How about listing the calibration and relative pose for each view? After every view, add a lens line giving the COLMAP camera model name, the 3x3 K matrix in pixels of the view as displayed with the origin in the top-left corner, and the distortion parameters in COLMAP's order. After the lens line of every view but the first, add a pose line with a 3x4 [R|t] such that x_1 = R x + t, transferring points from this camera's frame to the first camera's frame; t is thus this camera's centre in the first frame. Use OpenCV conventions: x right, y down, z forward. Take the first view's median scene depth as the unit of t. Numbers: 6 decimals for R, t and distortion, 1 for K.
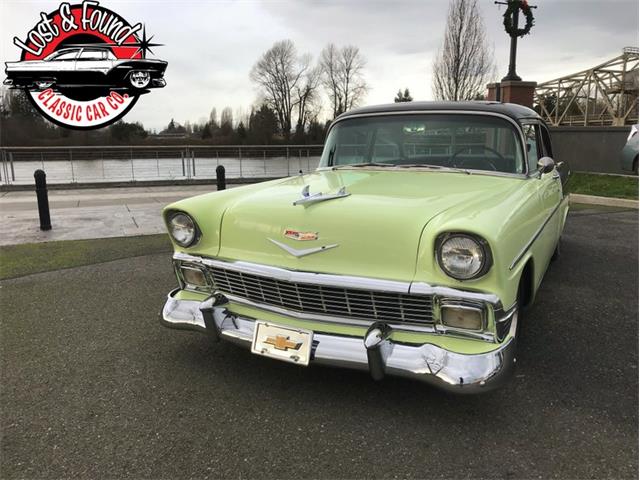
lens RADIAL K [[518.6, 0, 320.1], [0, 518.6, 225.0], [0, 0, 1]] dist [0.018814, -0.012273]
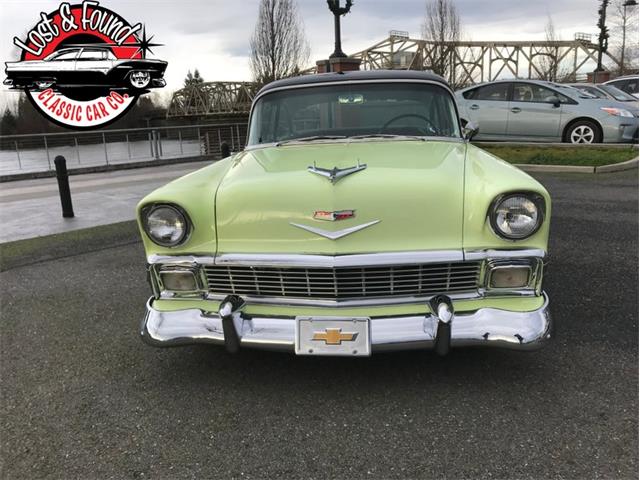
lens RADIAL K [[518.6, 0, 320.1], [0, 518.6, 225.0], [0, 0, 1]] dist [0.018814, -0.012273]
pose [[0.927918, -0.114479, 0.354771, -0.344392], [0.102051, 0.993333, 0.053614, -0.012393], [-0.358544, -0.013544, 0.933415, 0.156887]]
